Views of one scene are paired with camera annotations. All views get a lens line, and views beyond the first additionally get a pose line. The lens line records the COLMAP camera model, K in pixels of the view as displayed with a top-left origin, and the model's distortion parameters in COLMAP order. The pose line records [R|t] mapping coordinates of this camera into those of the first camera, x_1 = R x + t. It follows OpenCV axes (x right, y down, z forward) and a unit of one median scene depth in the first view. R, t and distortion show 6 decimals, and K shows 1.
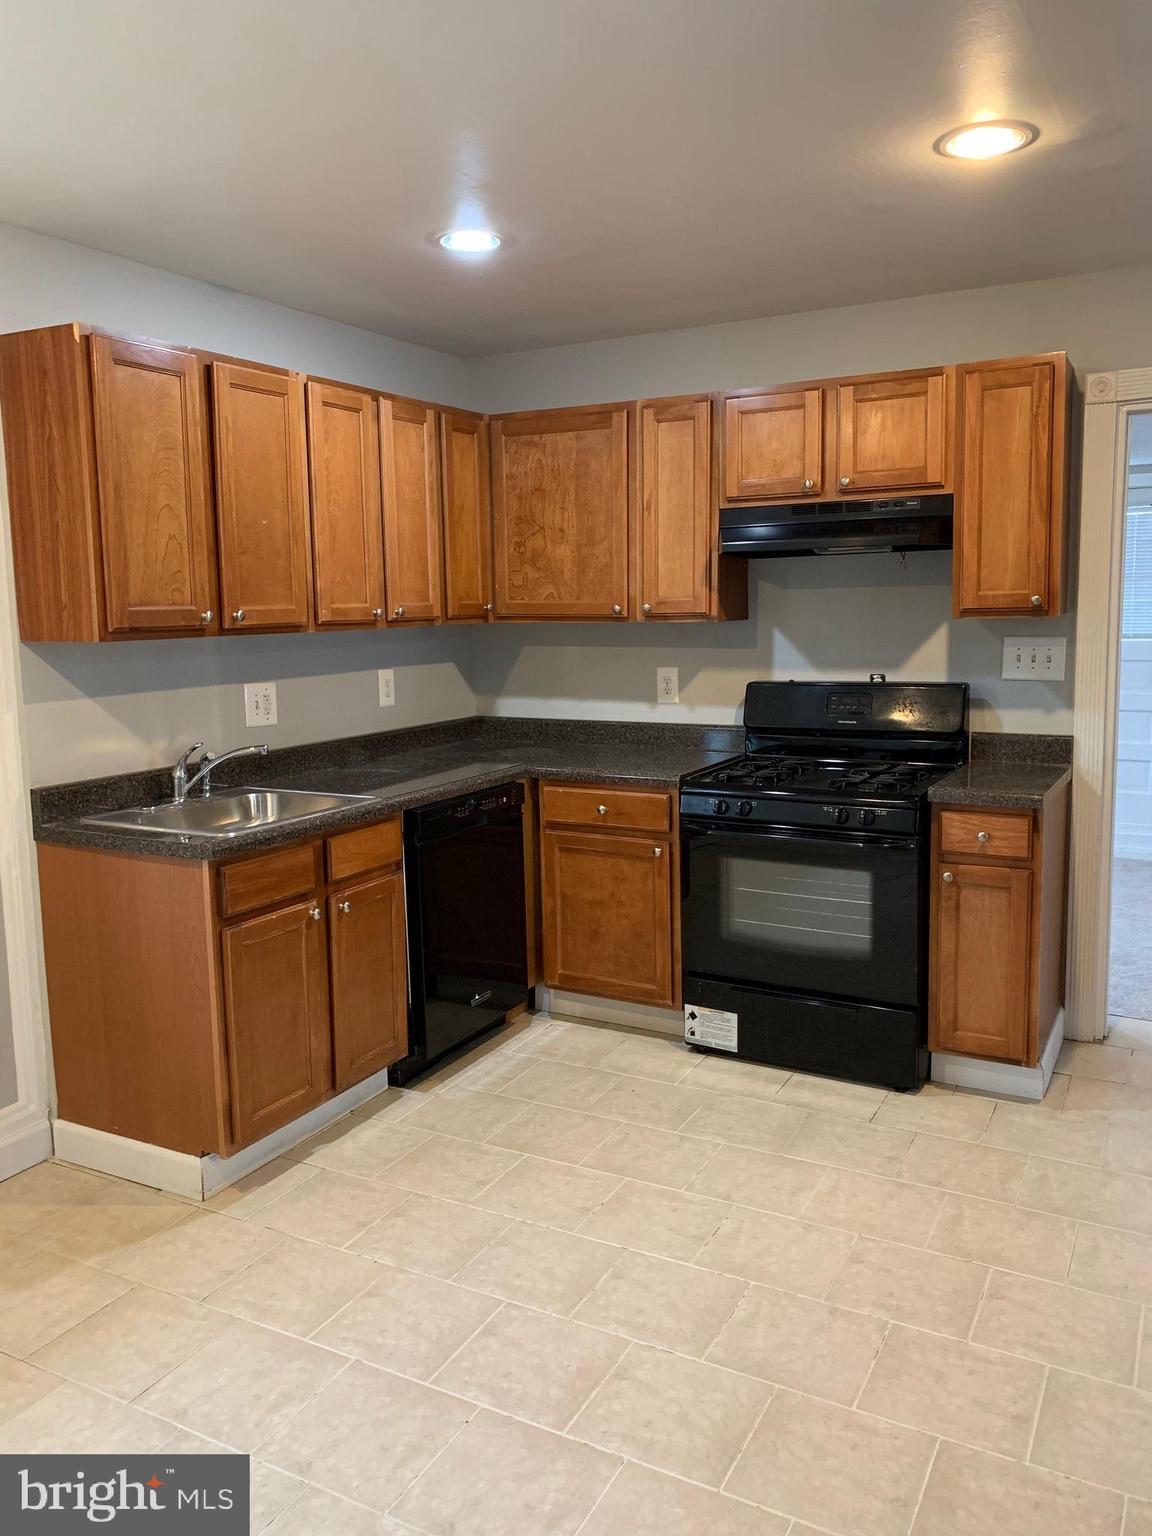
lens RADIAL K [[1180.7, 0, 574.0], [0, 1180.7, 767.6], [0, 0, 1]] dist [0.045923, -0.079434]
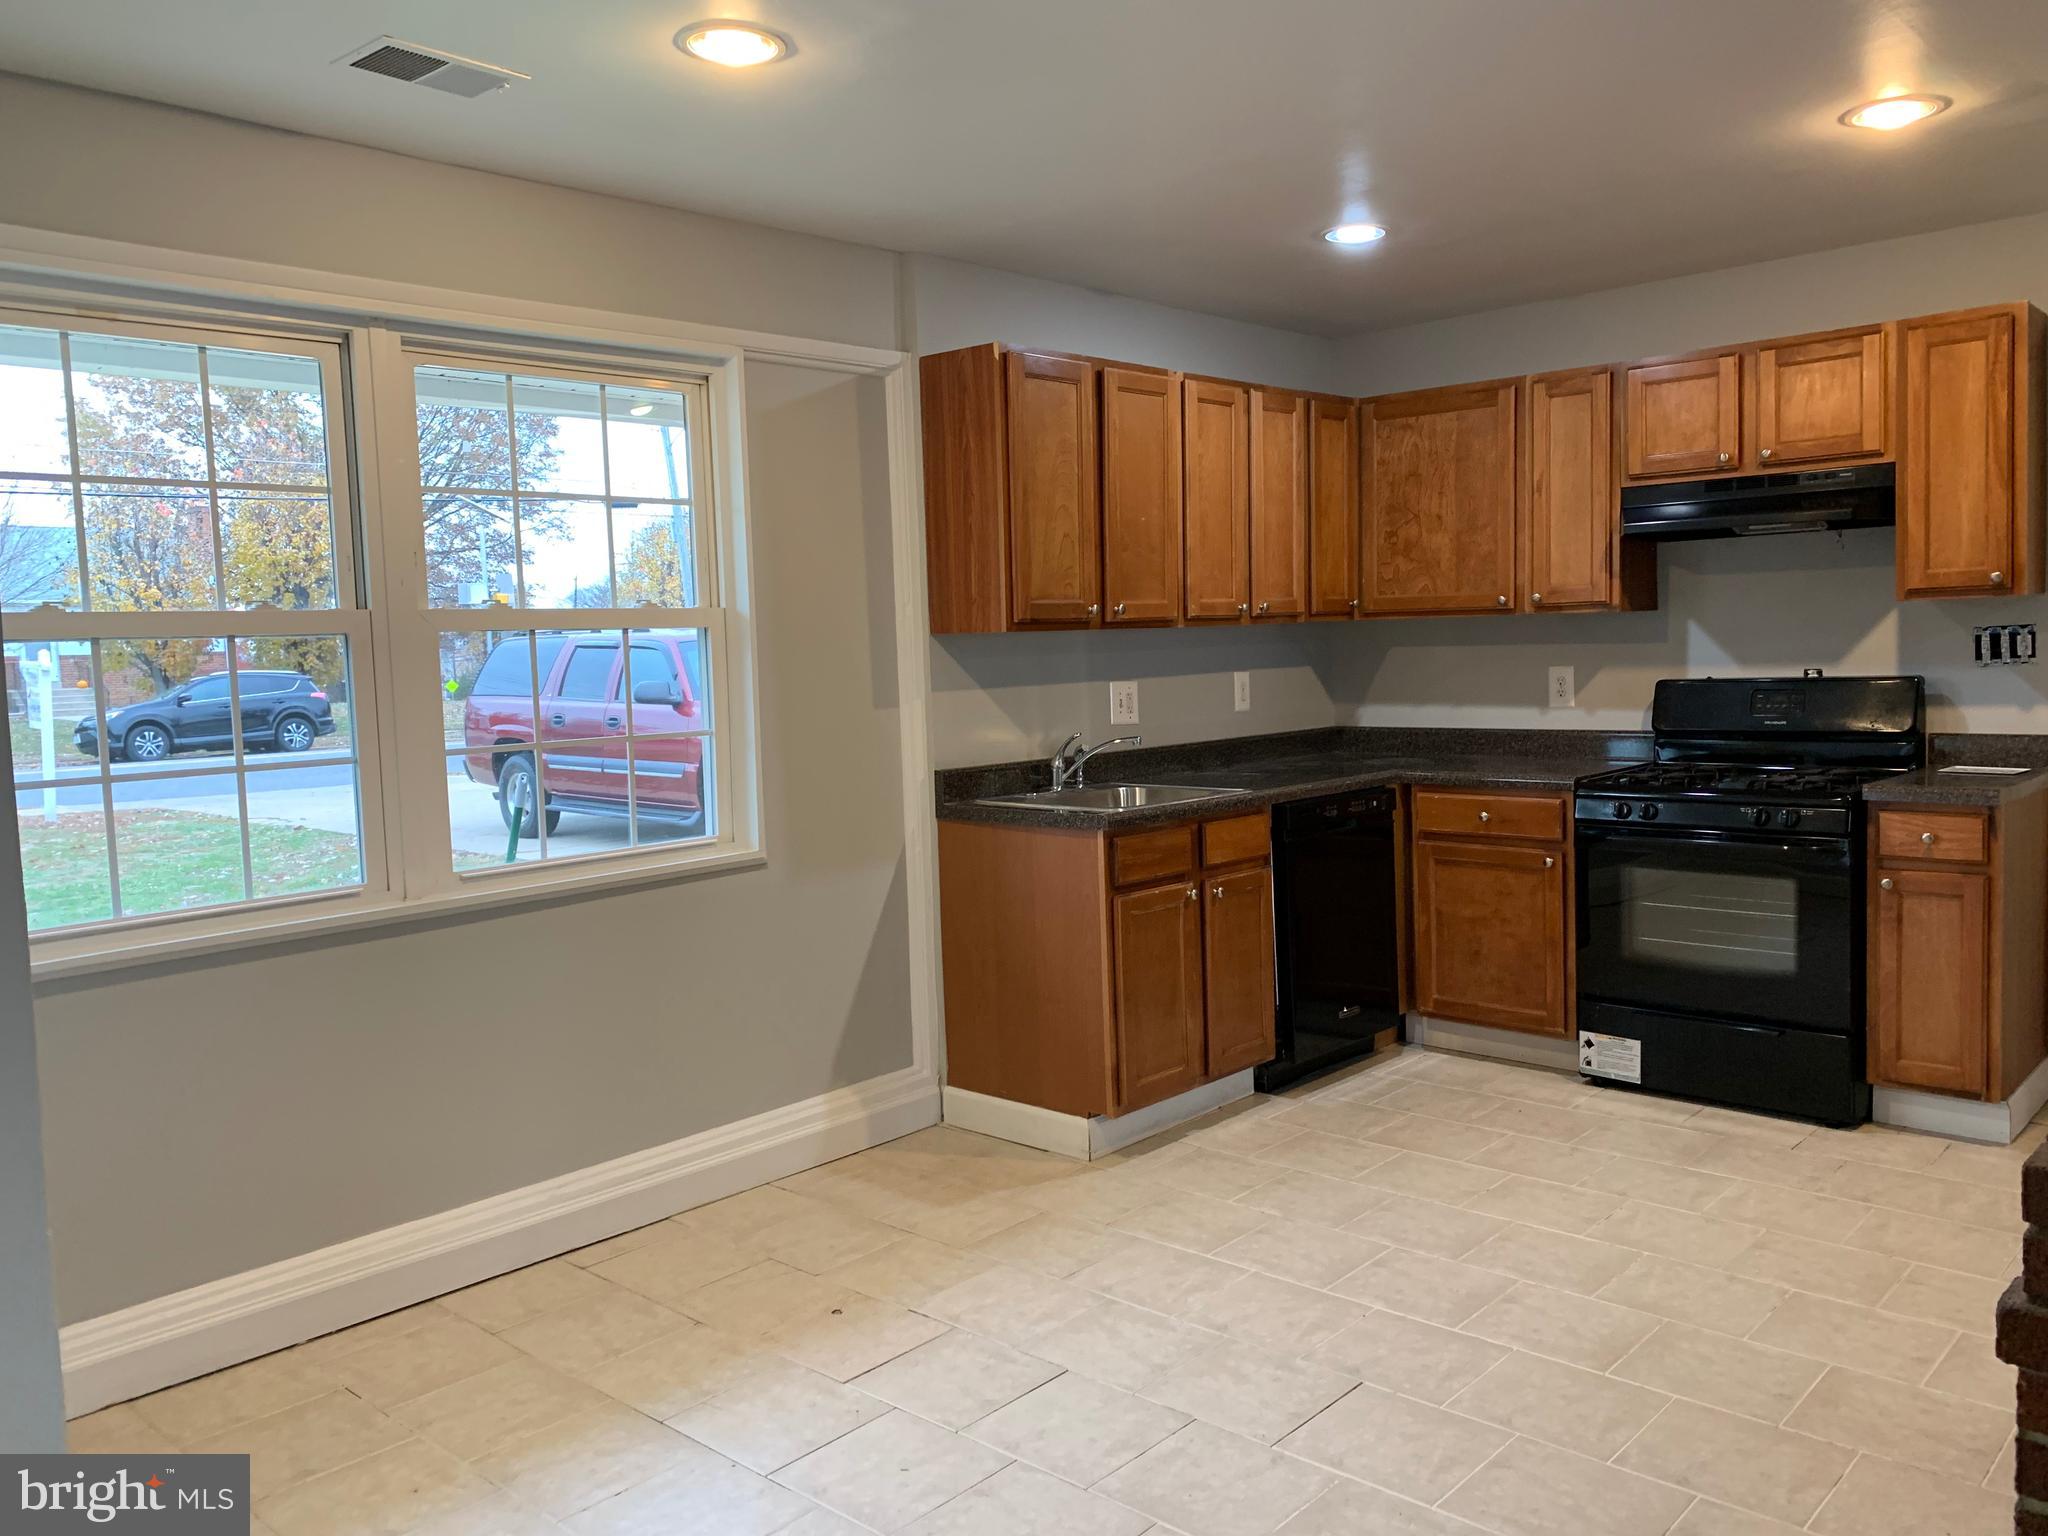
lens RADIAL K [[1574.2, 0, 1029.7], [0, 1574.2, 770.3], [0, 0, 1]] dist [0.045923, -0.079434]
pose [[0.969522, 0.006699, -0.244912, -0.020938], [-0.018642, 0.998745, -0.046479, 0.072327], [0.244294, 0.049628, 0.968431, -0.317693]]
